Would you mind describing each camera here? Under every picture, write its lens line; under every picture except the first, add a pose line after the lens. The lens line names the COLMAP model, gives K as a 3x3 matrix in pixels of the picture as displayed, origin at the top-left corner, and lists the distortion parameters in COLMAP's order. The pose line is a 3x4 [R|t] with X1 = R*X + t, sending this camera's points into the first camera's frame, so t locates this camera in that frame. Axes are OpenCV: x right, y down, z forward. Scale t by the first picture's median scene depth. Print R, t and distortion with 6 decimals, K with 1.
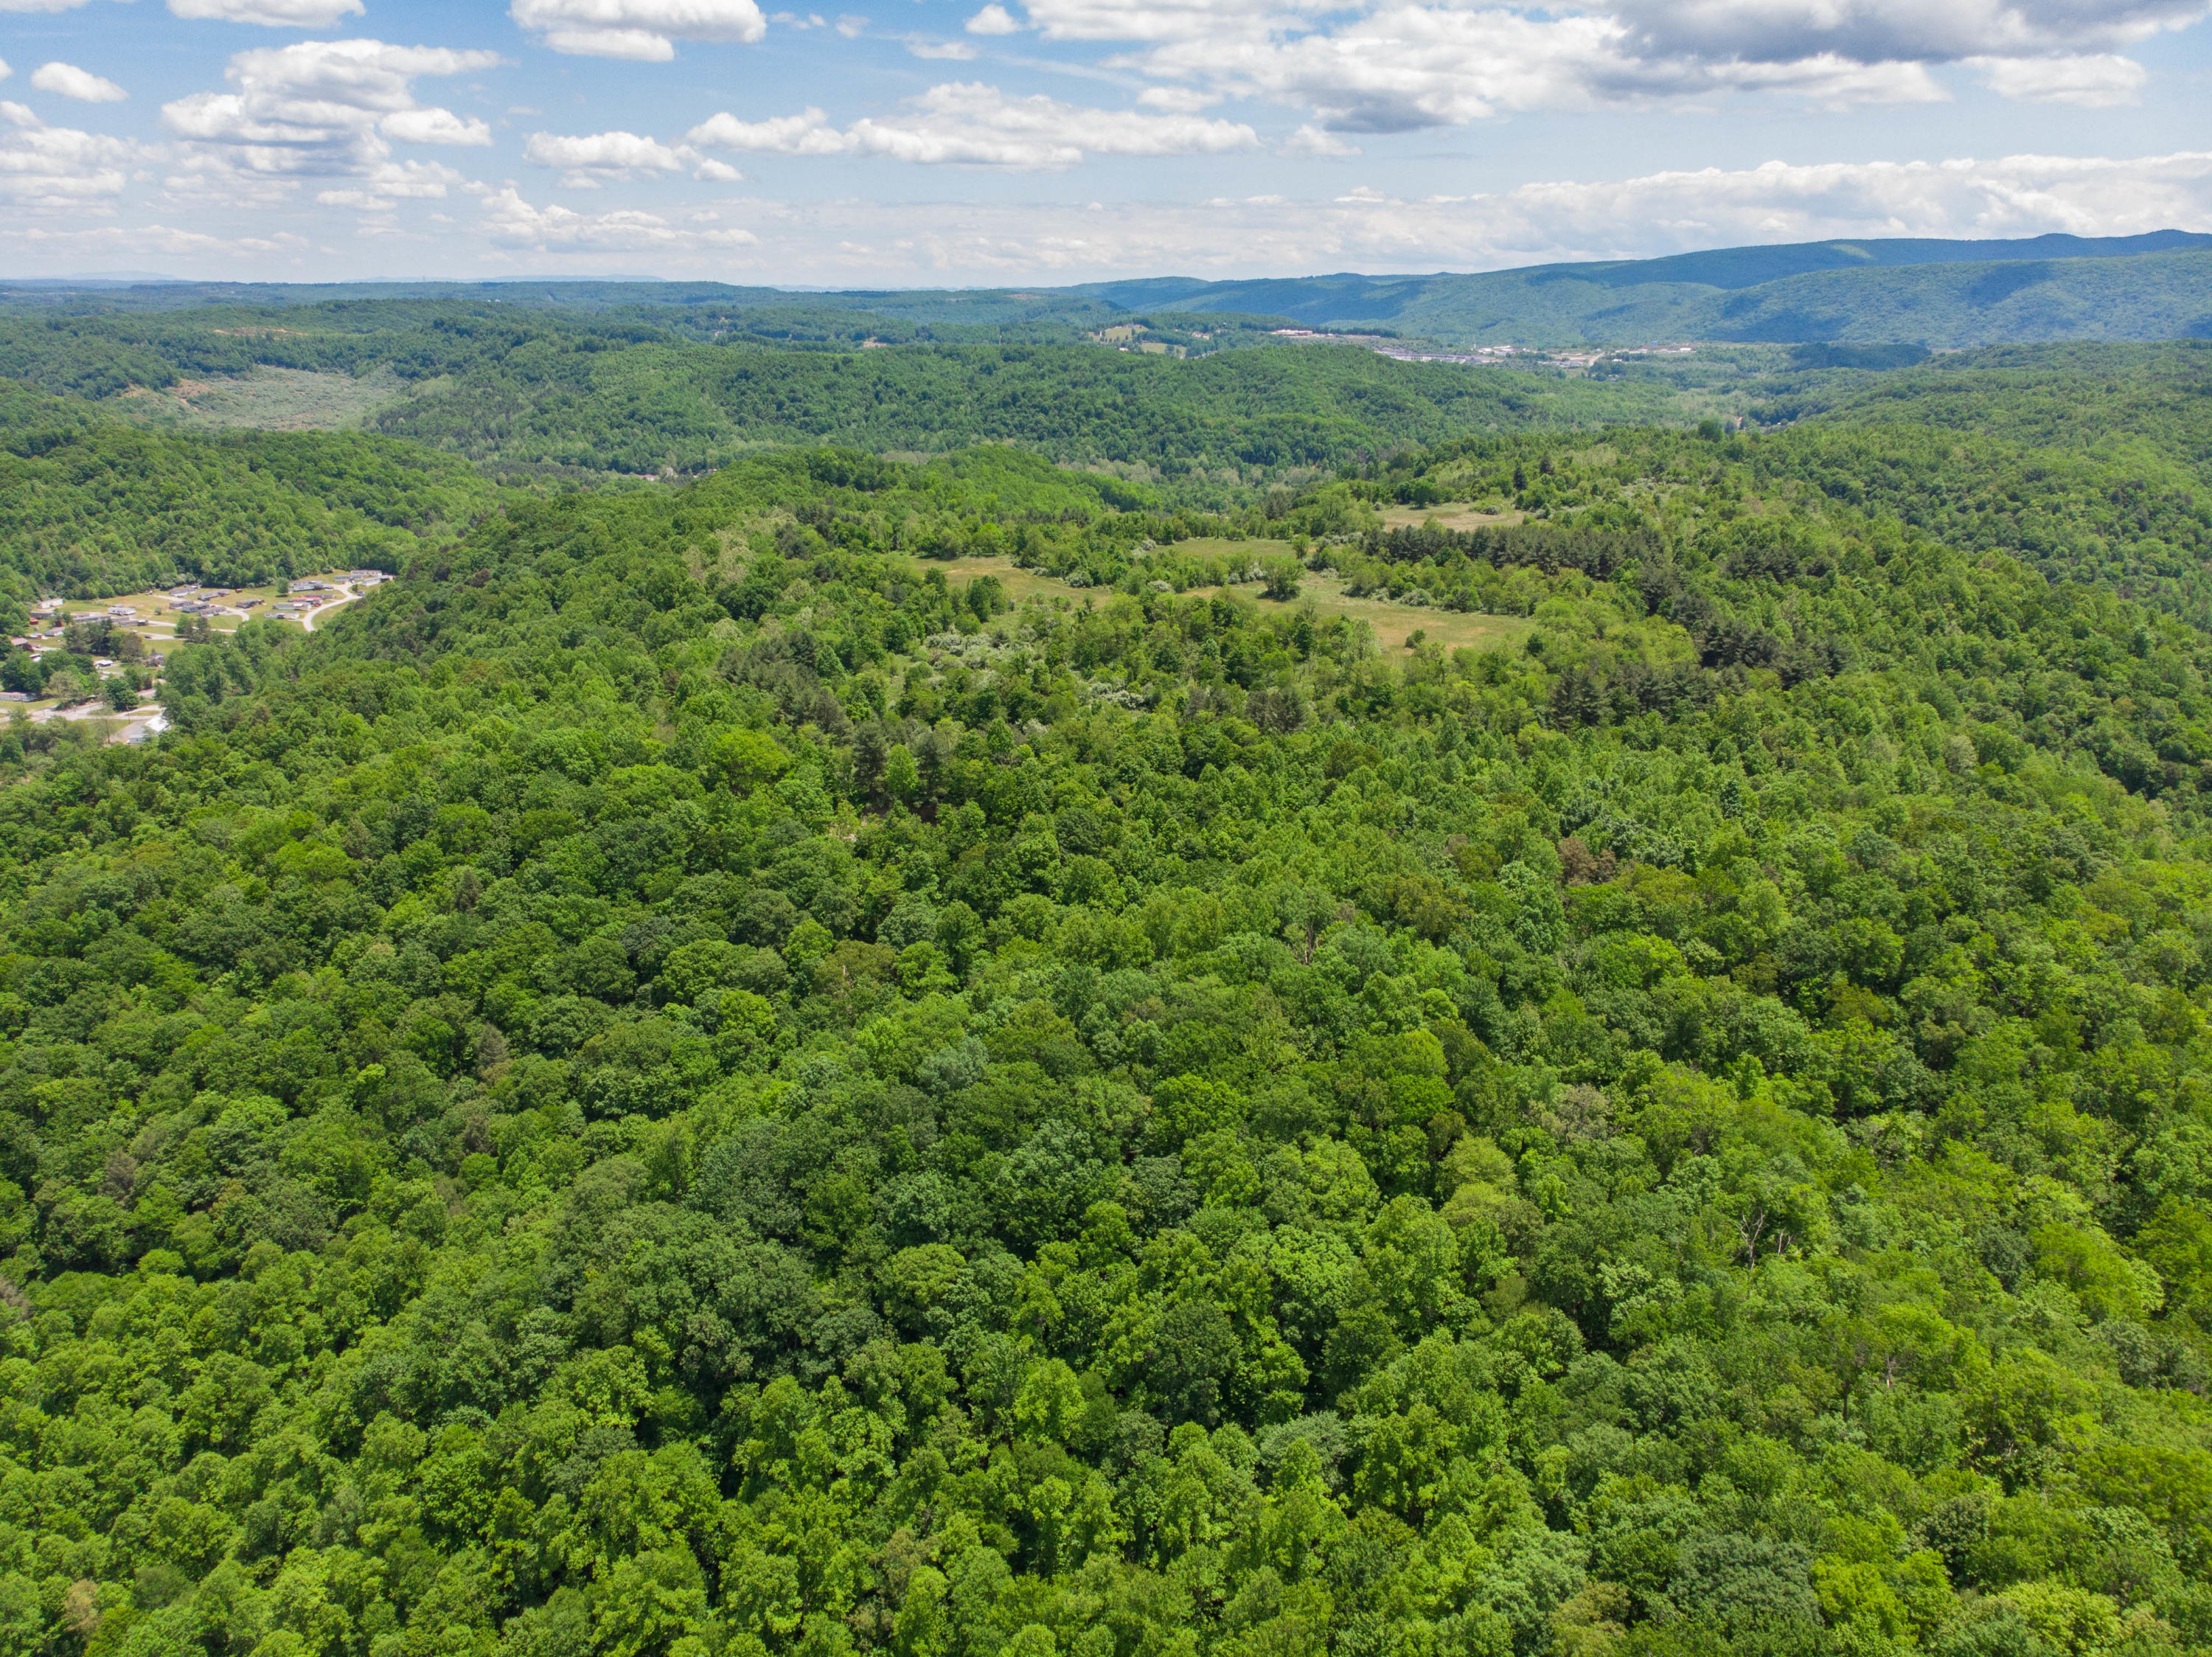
lens RADIAL K [[1605.5, 0, 1109.6], [0, 1605.5, 828.2], [0, 0, 1]] dist [0.008501, 0.004709]
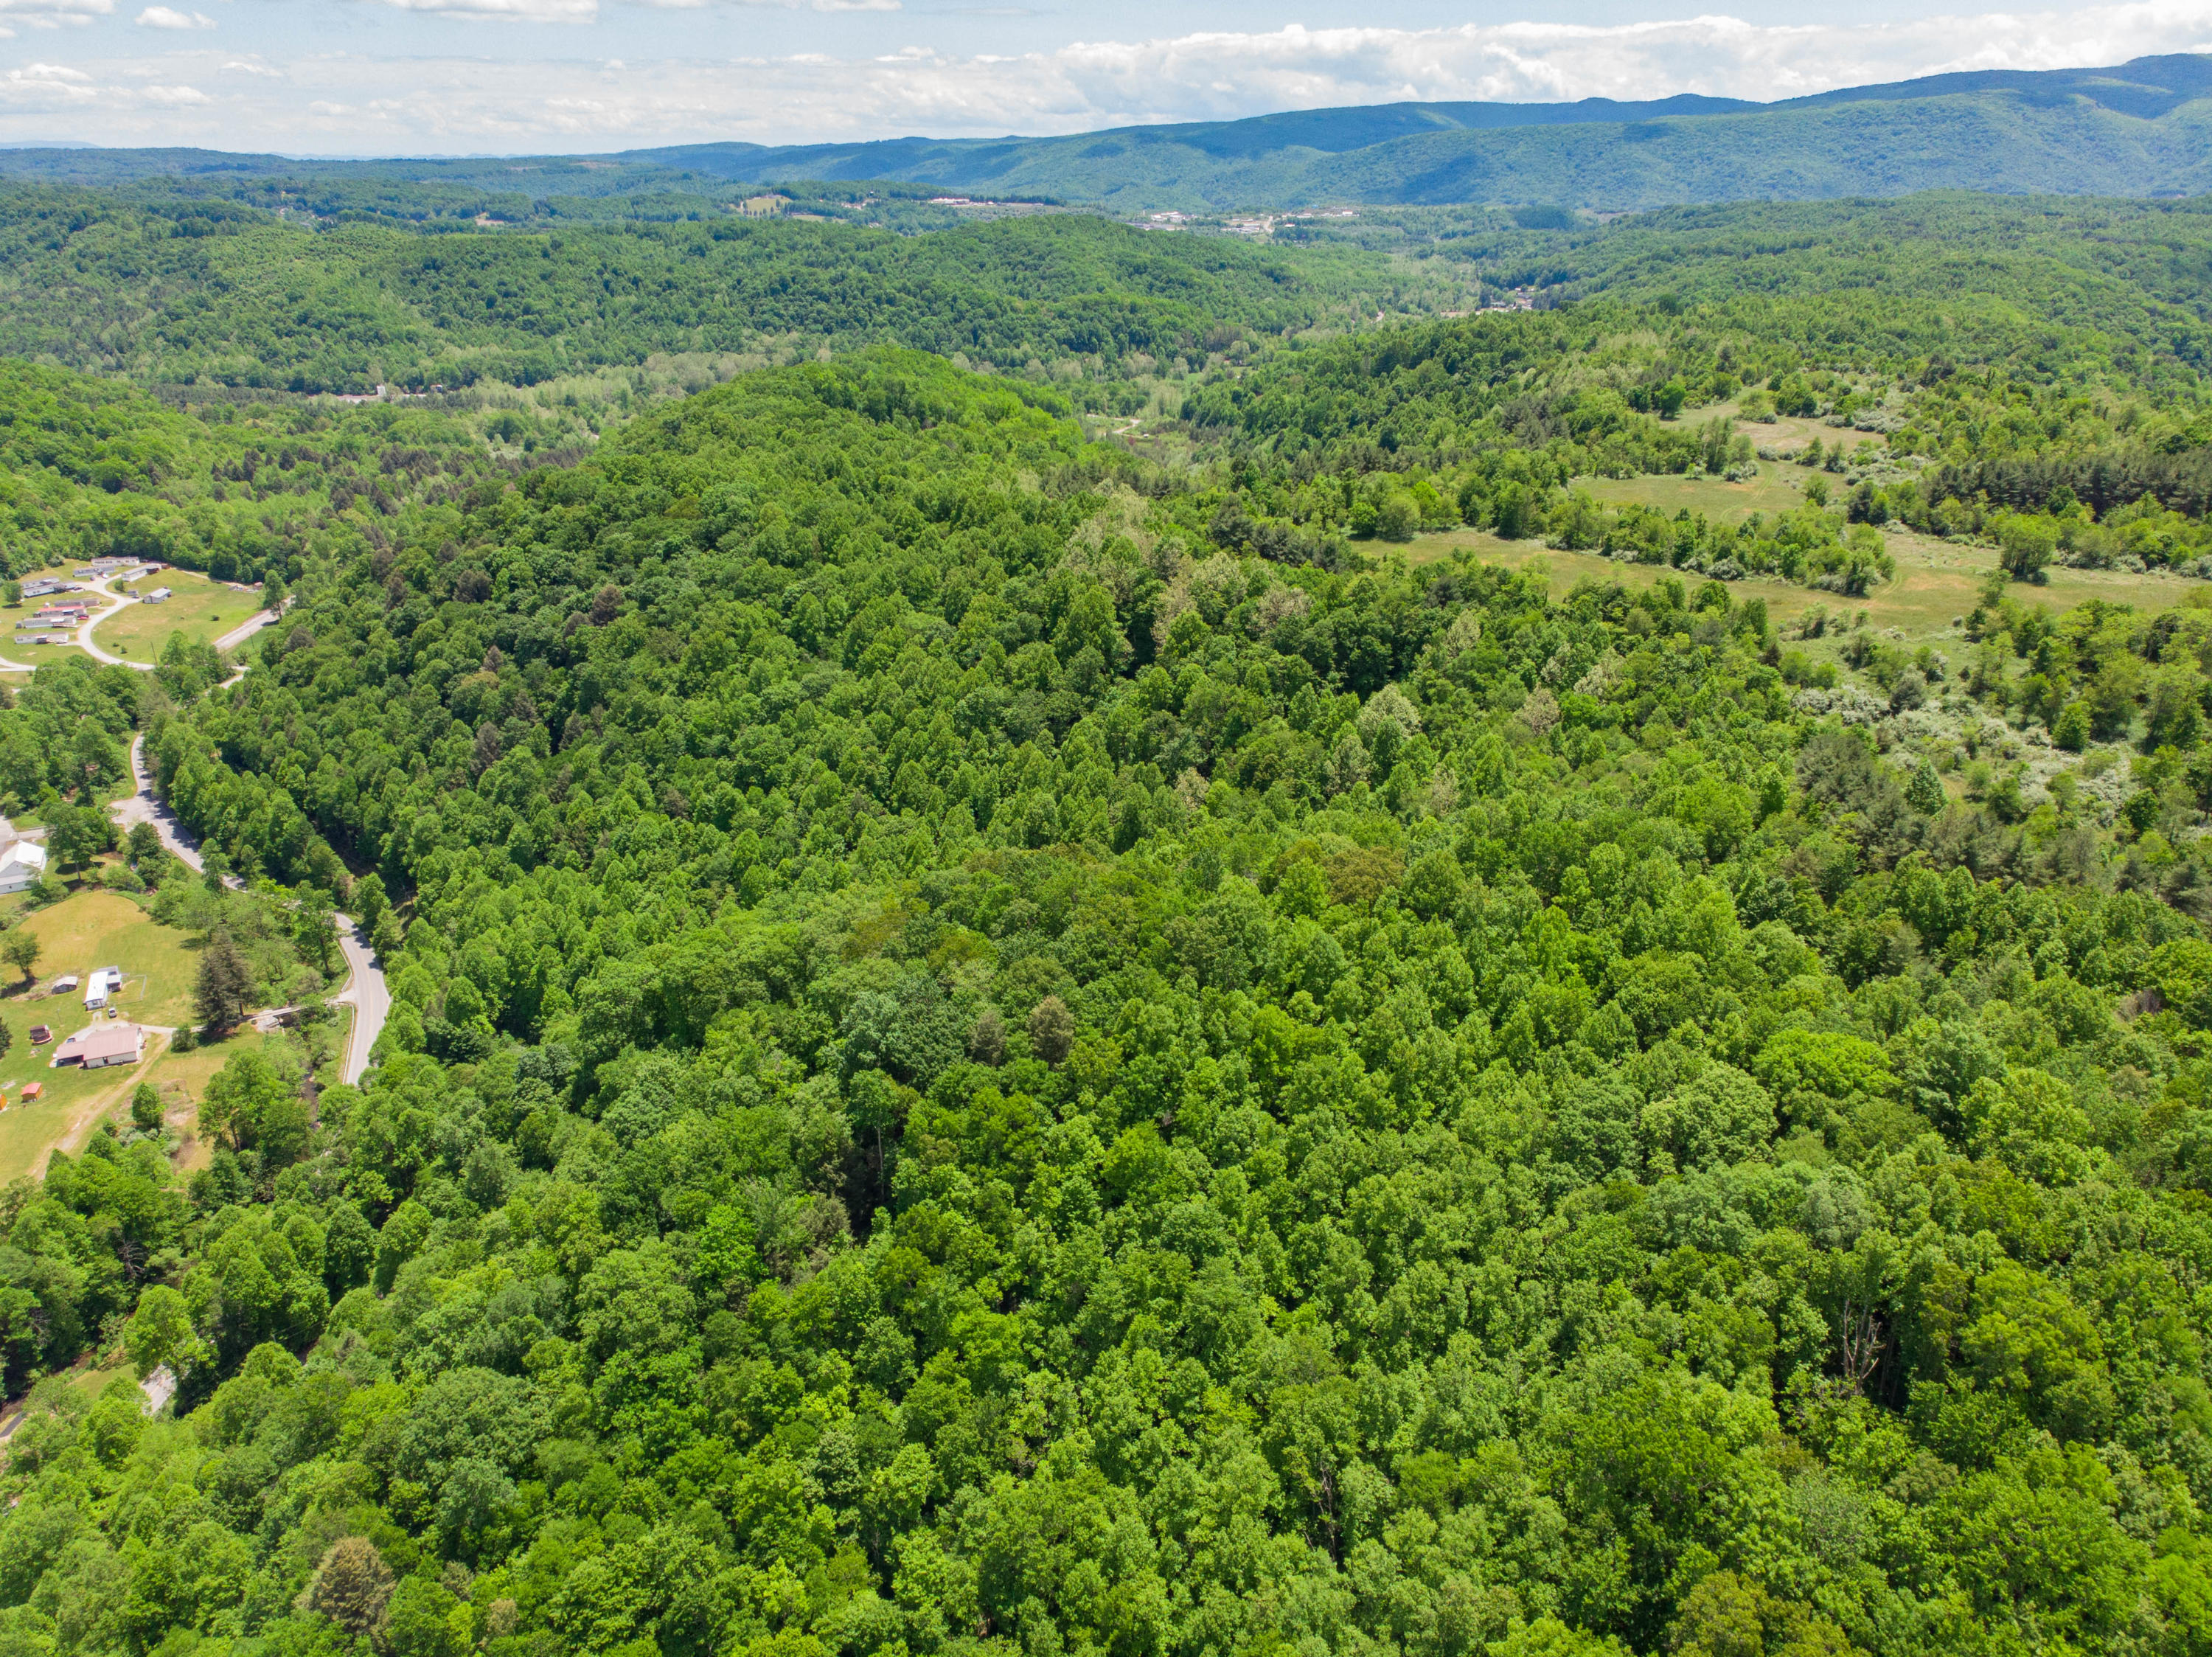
lens RADIAL K [[1605.5, 0, 1103.4], [0, 1605.5, 823.0], [0, 0, 1]] dist [0.008501, 0.004709]
pose [[0.963735, -0.108695, 0.243722, -0.135734], [0.091350, 0.992486, 0.081410, -0.036803], [-0.250740, -0.056194, 0.966422, 0.111545]]
